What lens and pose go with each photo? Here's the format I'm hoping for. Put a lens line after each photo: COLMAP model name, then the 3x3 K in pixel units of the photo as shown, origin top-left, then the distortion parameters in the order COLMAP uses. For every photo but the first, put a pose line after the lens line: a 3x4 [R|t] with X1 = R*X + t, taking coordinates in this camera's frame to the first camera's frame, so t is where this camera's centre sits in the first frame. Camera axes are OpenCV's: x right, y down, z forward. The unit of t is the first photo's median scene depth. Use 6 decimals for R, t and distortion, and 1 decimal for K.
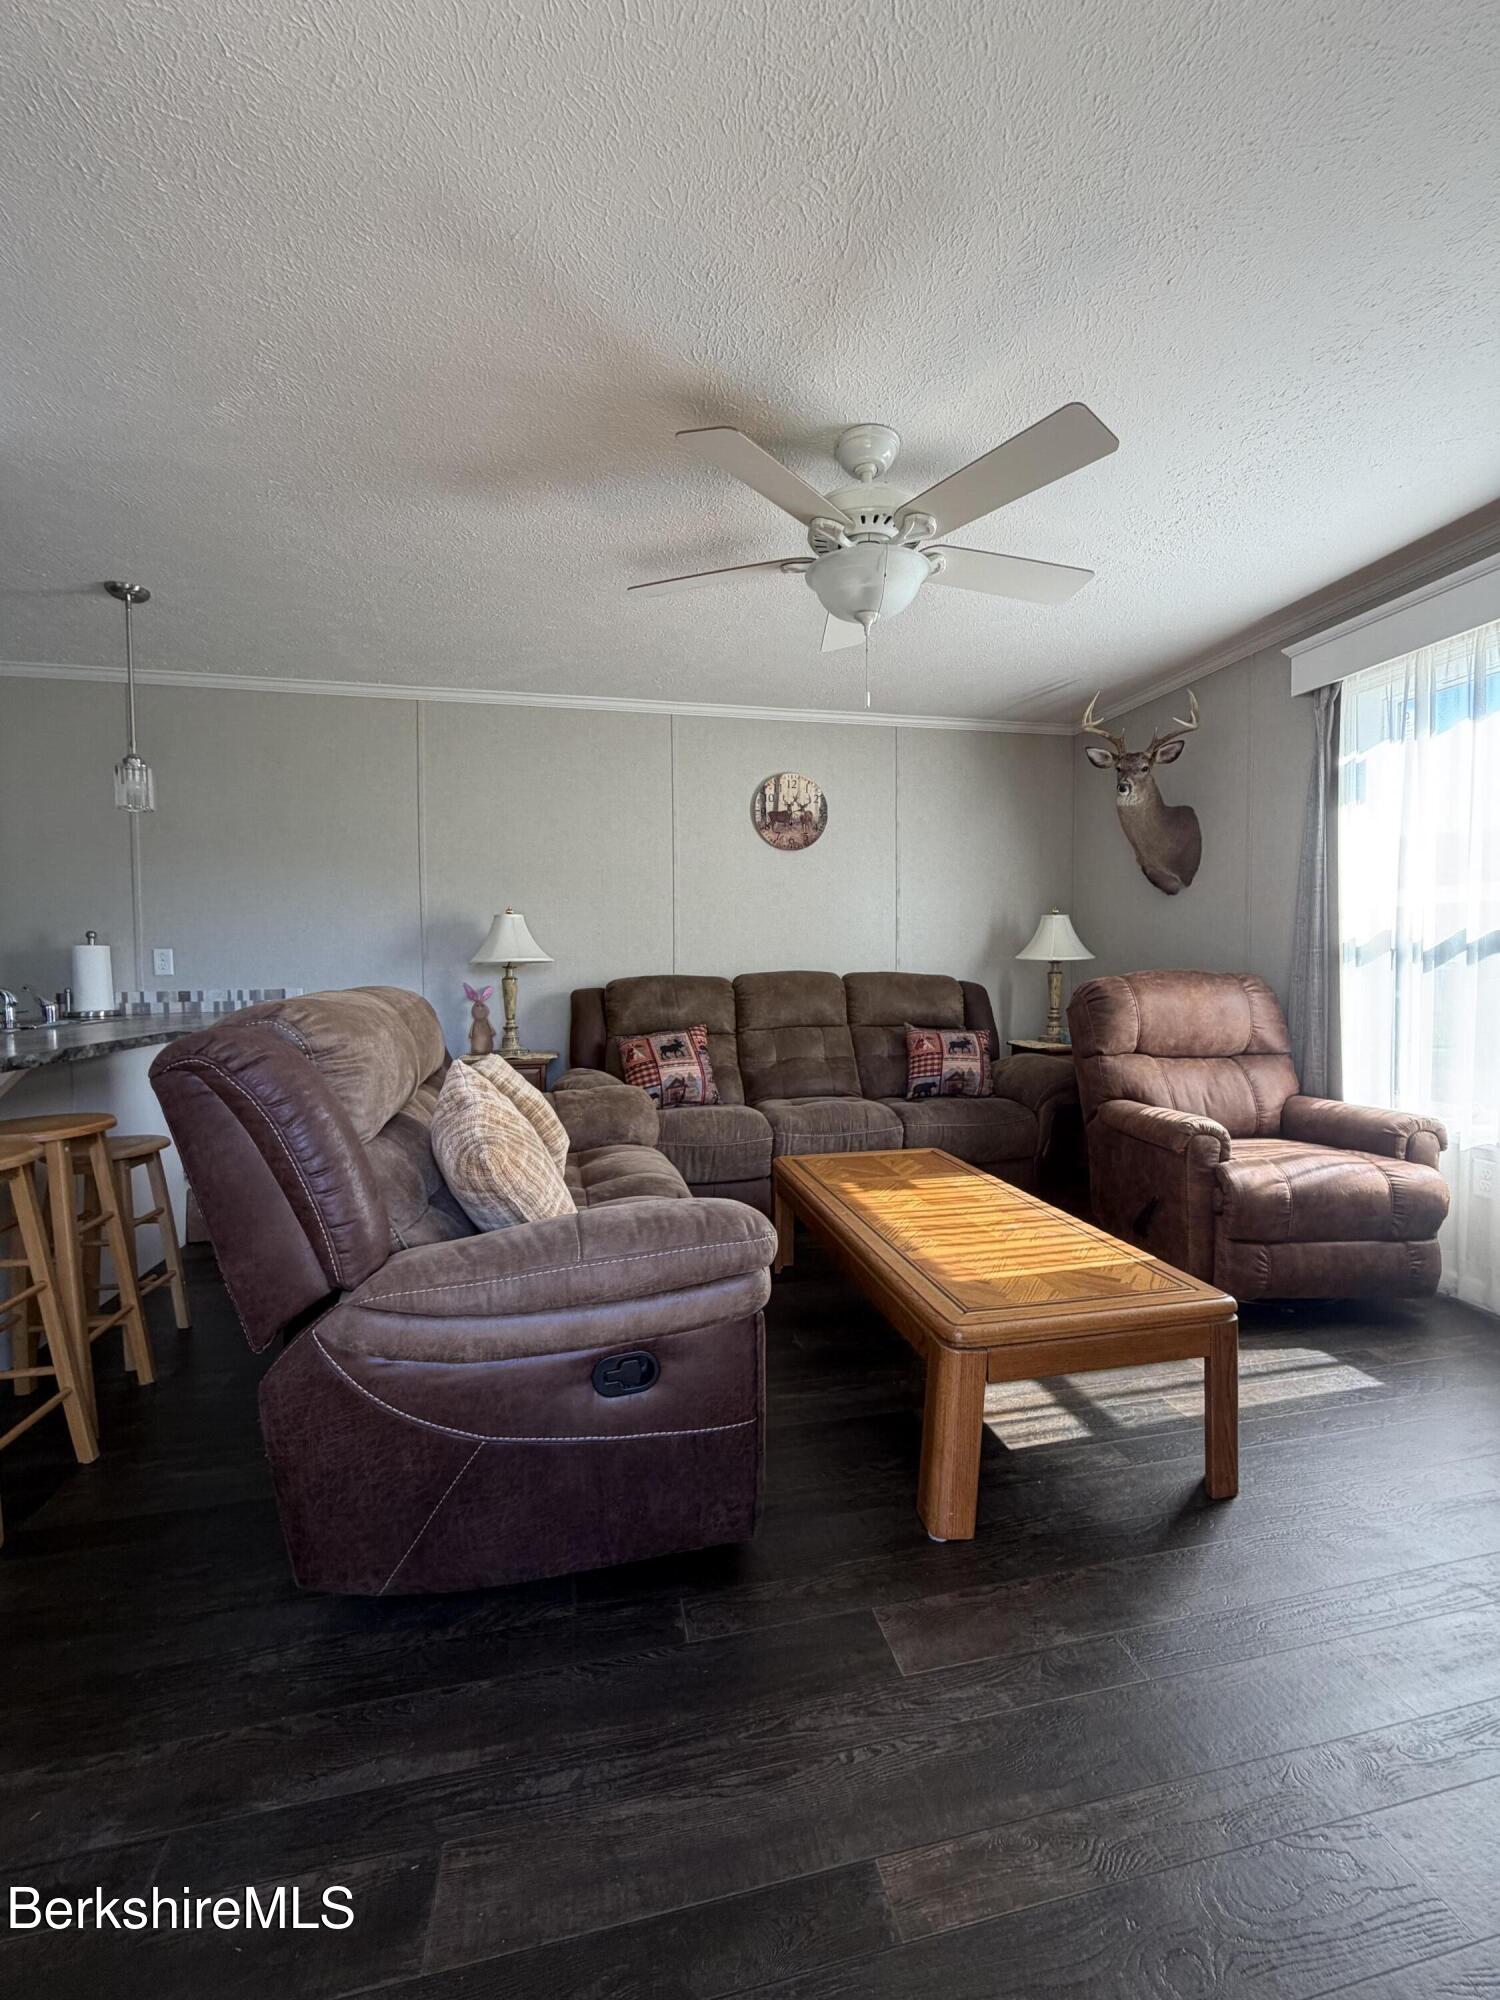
lens RADIAL K [[799.8, 0, 754.9], [0, 799.8, 996.0], [0, 0, 1]] dist [0.001413, 0.000031]
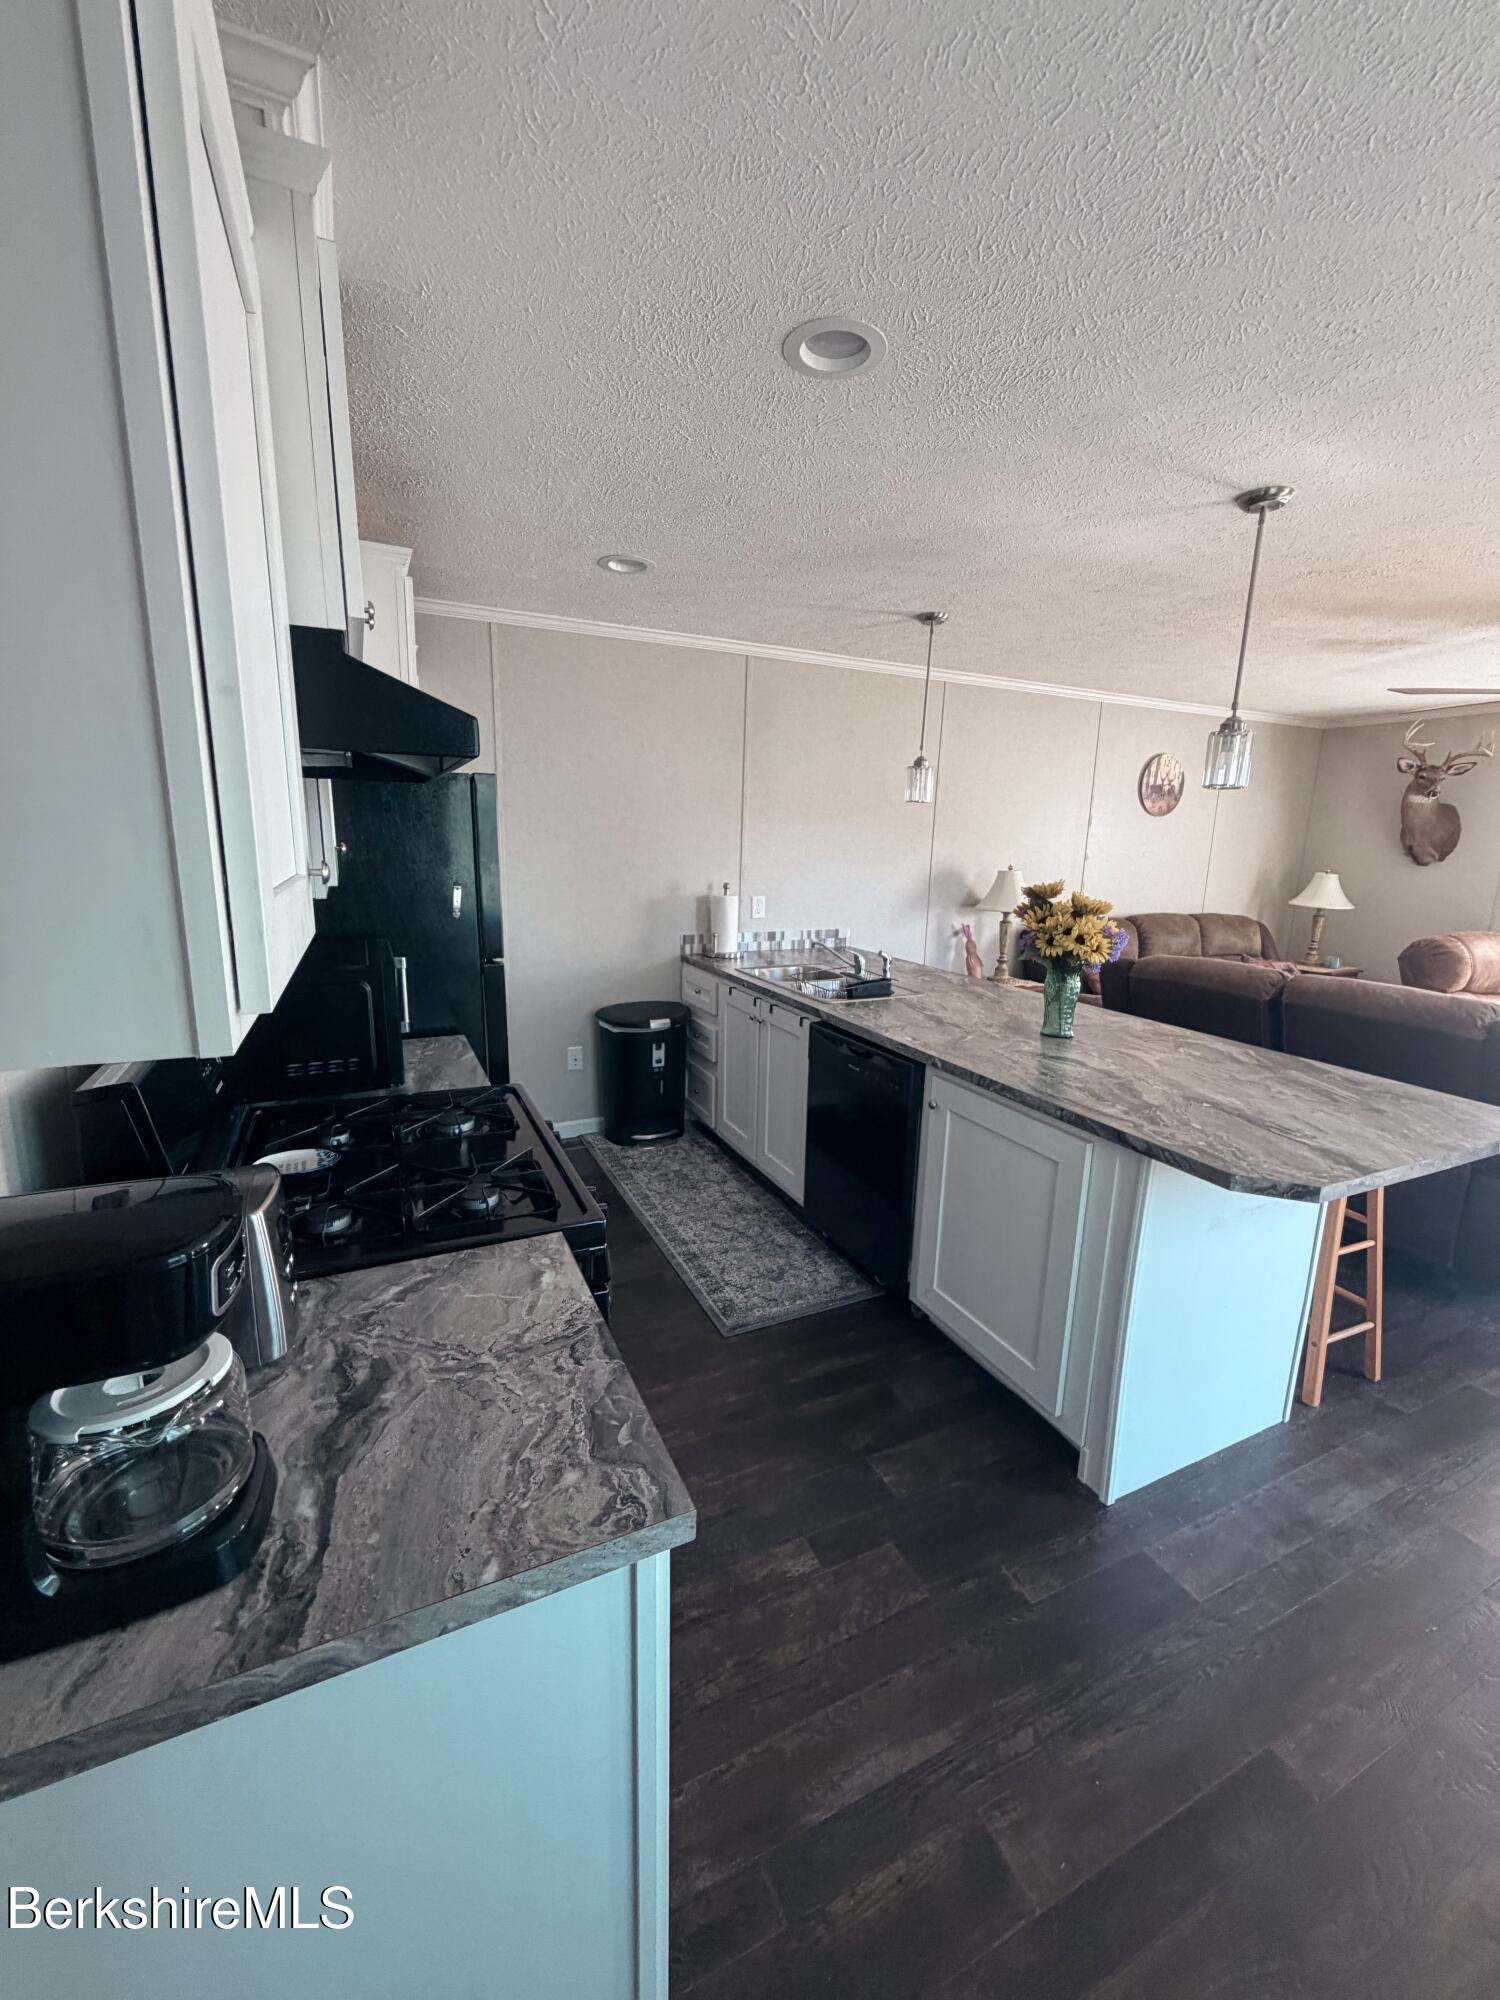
lens RADIAL K [[799.8, 0, 750.2], [0, 799.8, 993.2], [0, 0, 1]] dist [0.001413, 0.000031]
pose [[0.973735, -0.010426, 0.227444, -1.015195], [-0.025454, 0.987703, 0.154253, -0.097641], [-0.226255, -0.155991, 0.961496, -0.134804]]
